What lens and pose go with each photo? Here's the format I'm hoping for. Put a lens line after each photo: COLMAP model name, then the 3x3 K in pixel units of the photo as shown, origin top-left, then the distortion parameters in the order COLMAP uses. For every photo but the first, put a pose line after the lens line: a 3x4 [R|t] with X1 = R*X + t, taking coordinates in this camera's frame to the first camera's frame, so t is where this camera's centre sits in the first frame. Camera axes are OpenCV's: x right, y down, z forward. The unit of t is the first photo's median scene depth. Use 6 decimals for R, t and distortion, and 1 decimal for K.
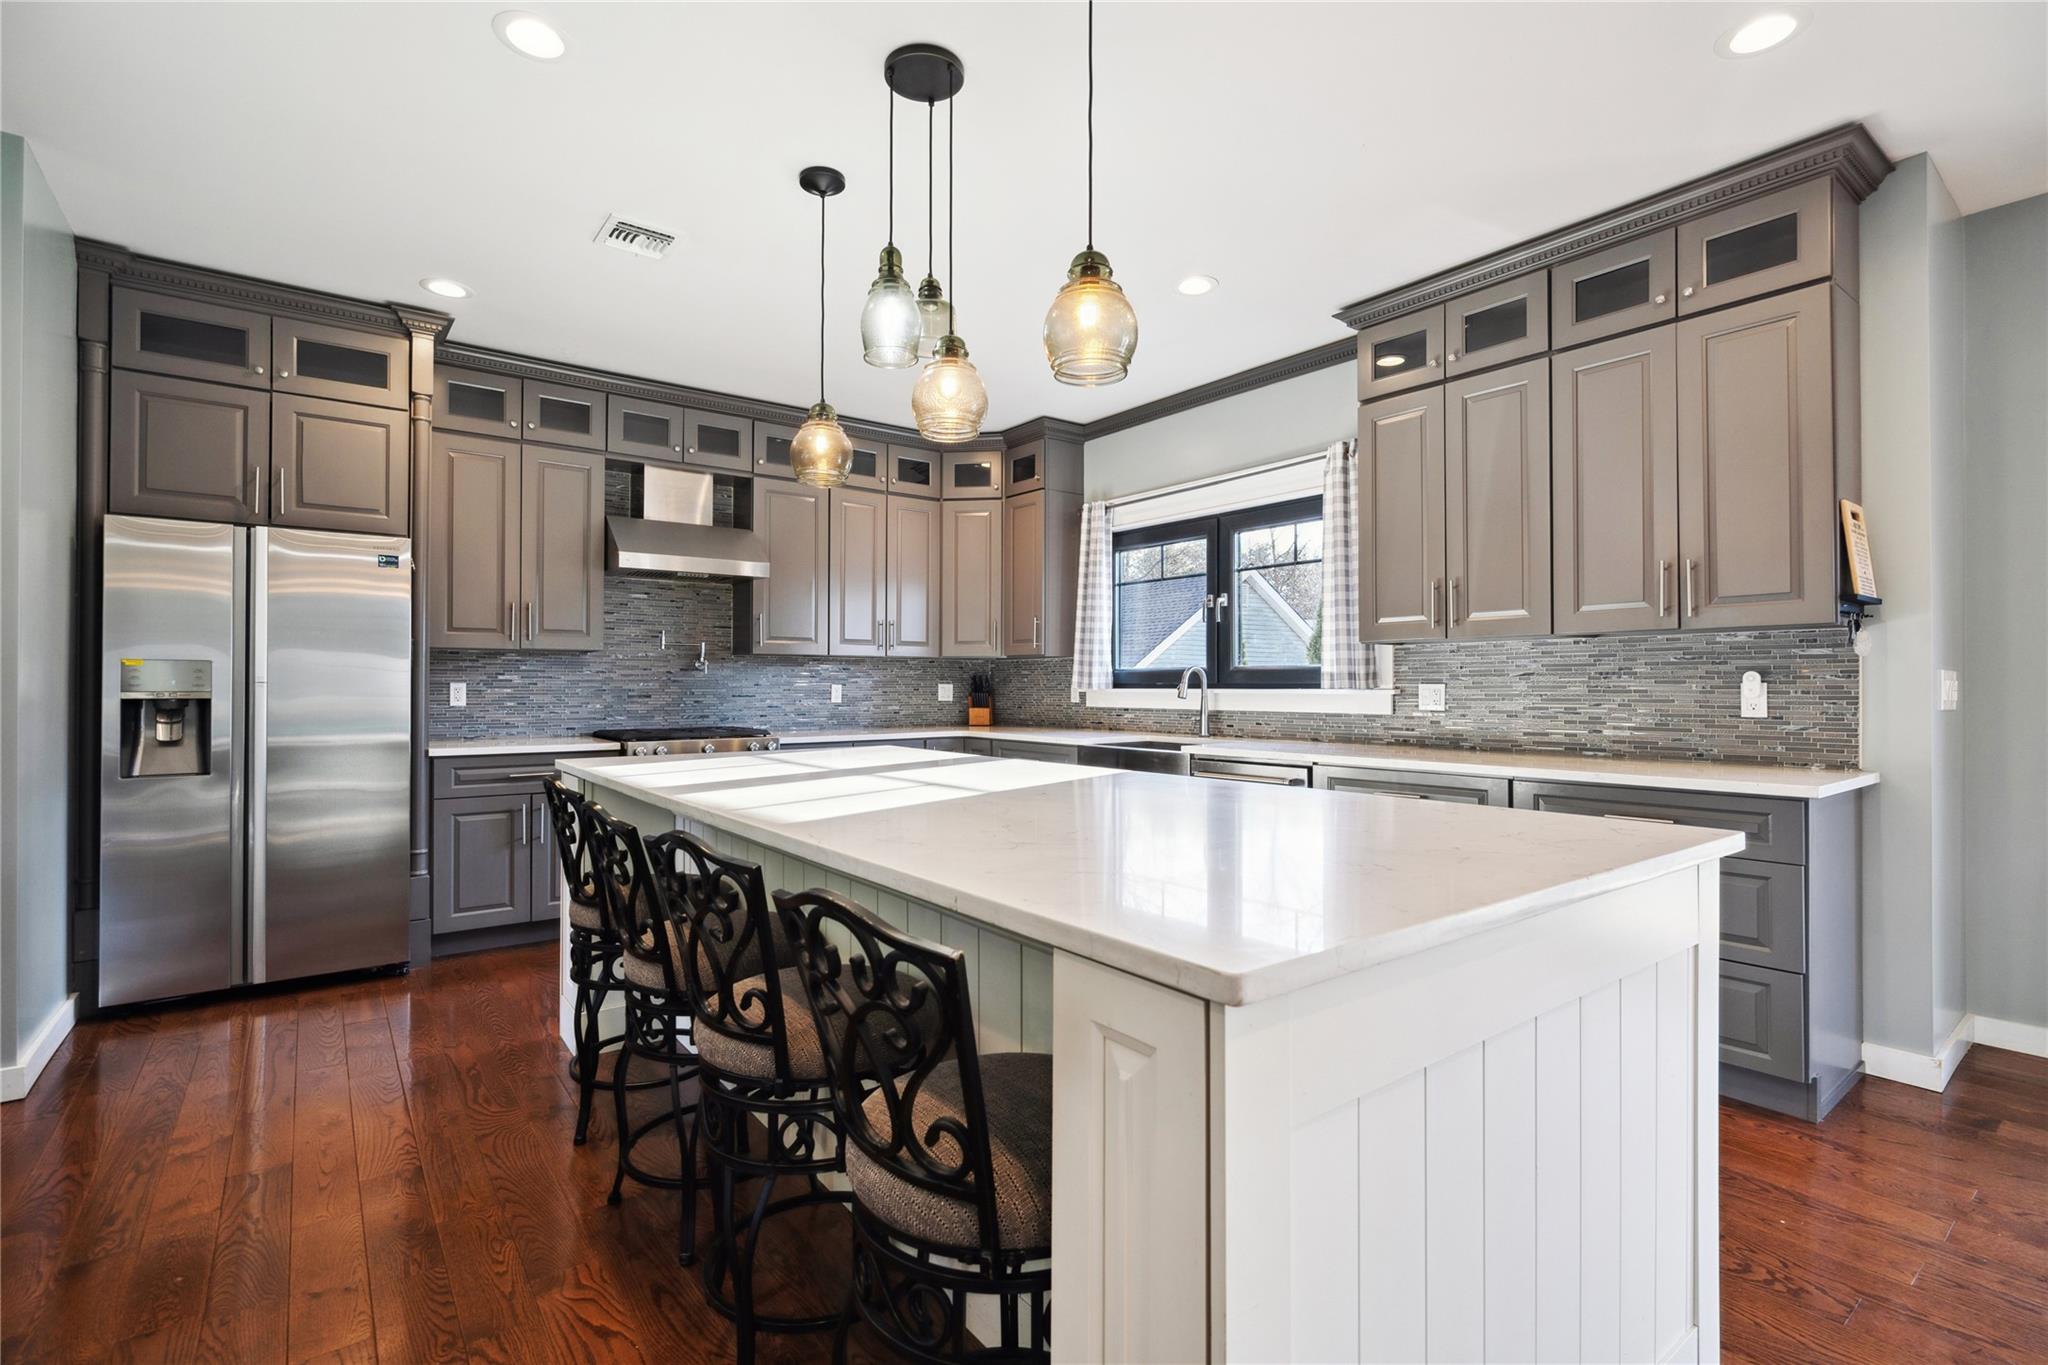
lens RADIAL K [[940.4, 0, 1016.5], [0, 940.4, 680.5], [0, 0, 1]] dist [-0.001399, 0.000728]
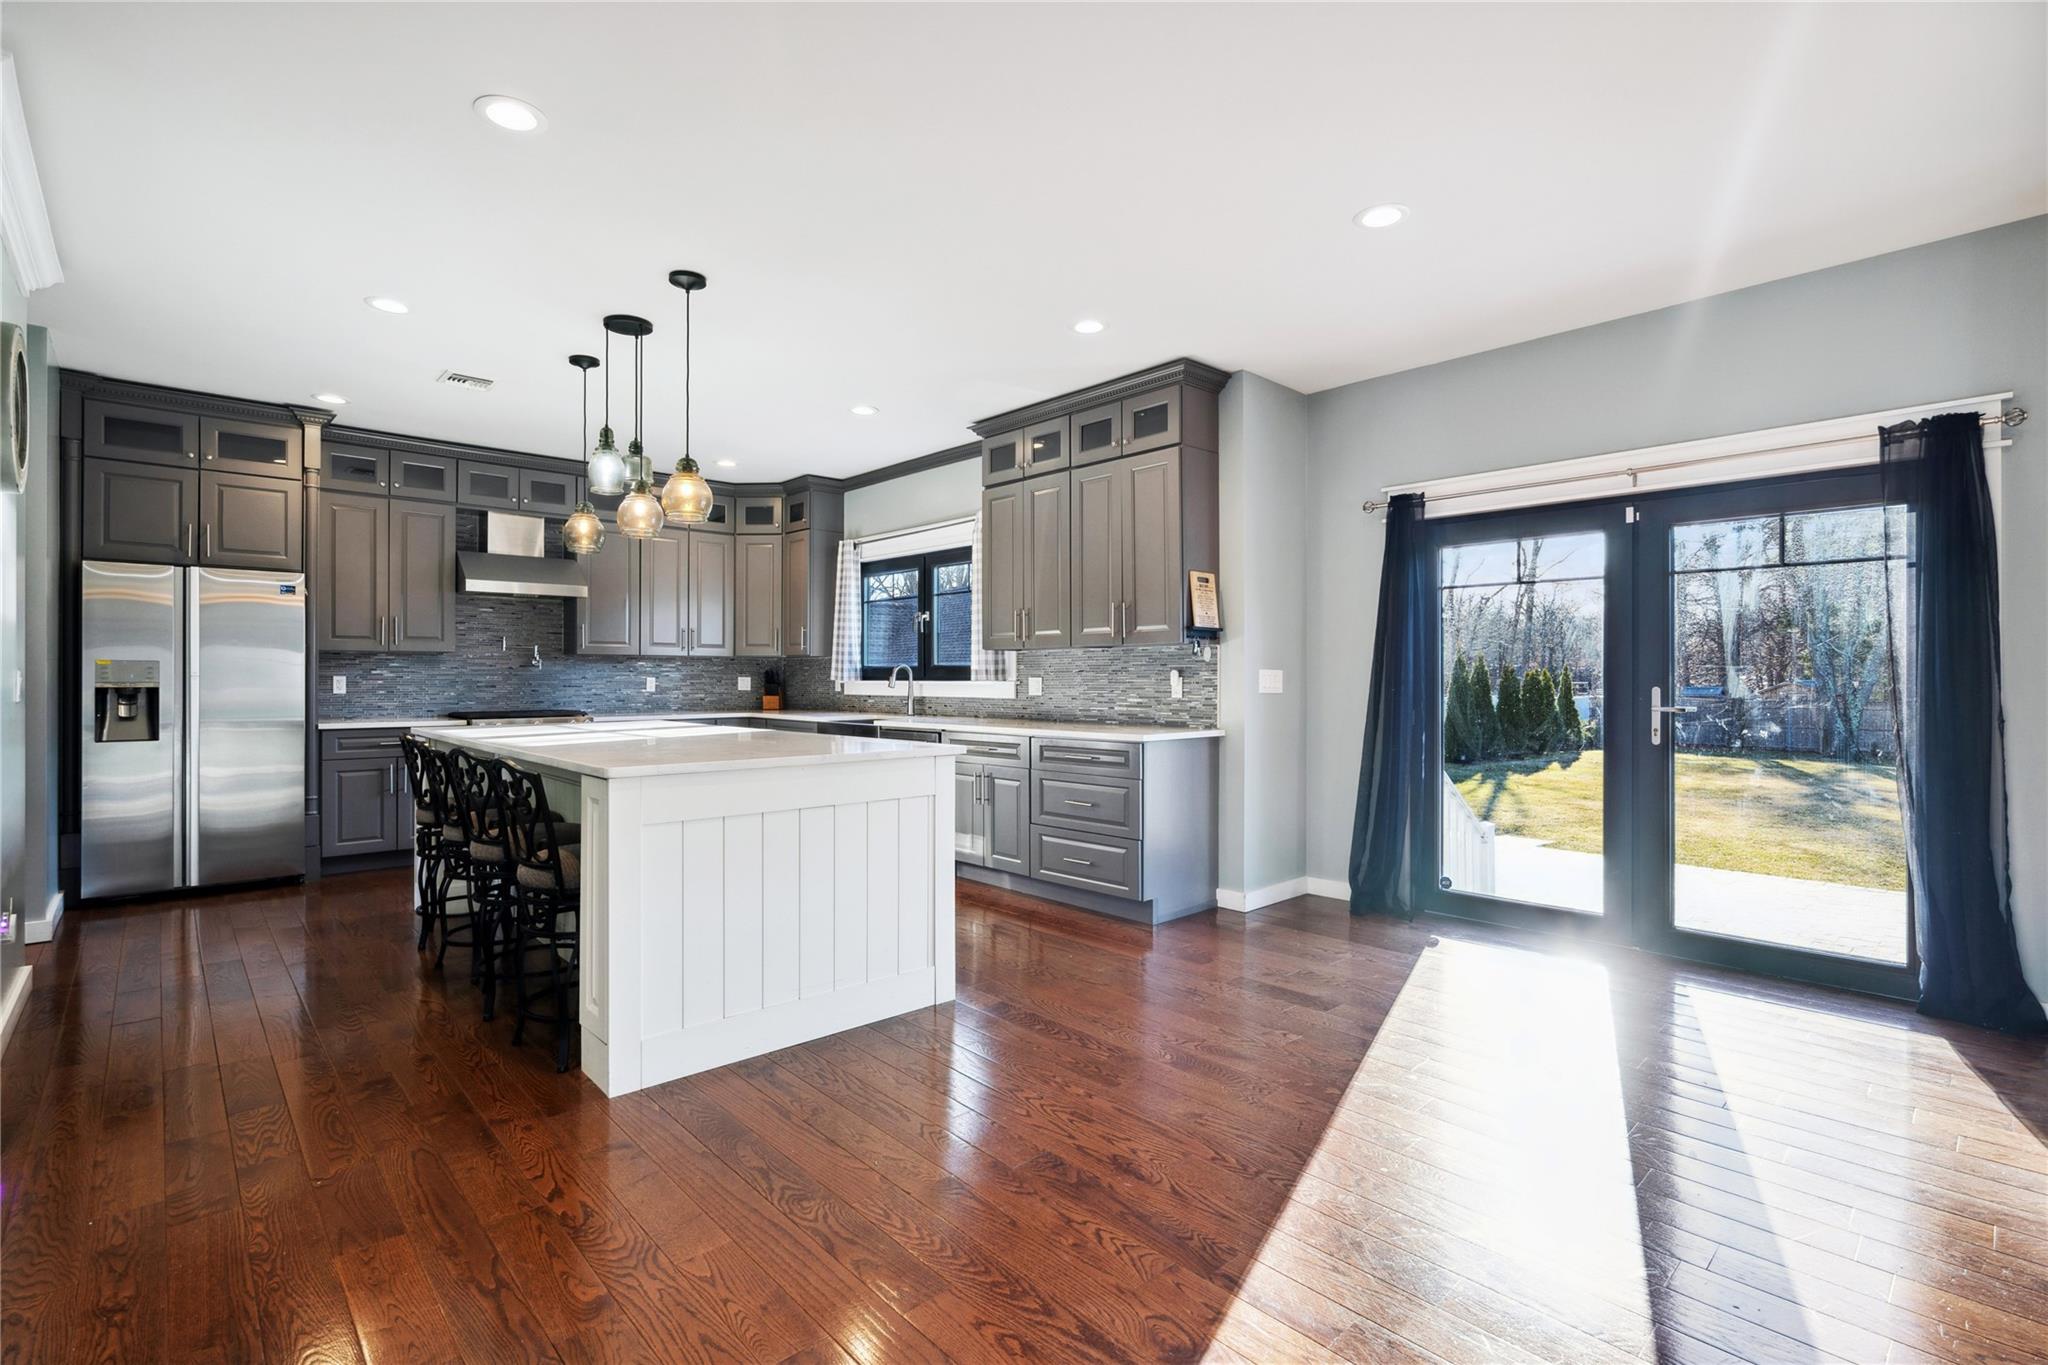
lens RADIAL K [[969.4, 0, 1018.6], [0, 969.4, 678.0], [0, 0, 1]] dist [0.007811, -0.000099]
pose [[0.996748, 0.000265, 0.080587, 0.271559], [-0.000752, 0.999982, 0.006019, -0.004340], [-0.080584, -0.006060, 0.996729, -0.483624]]
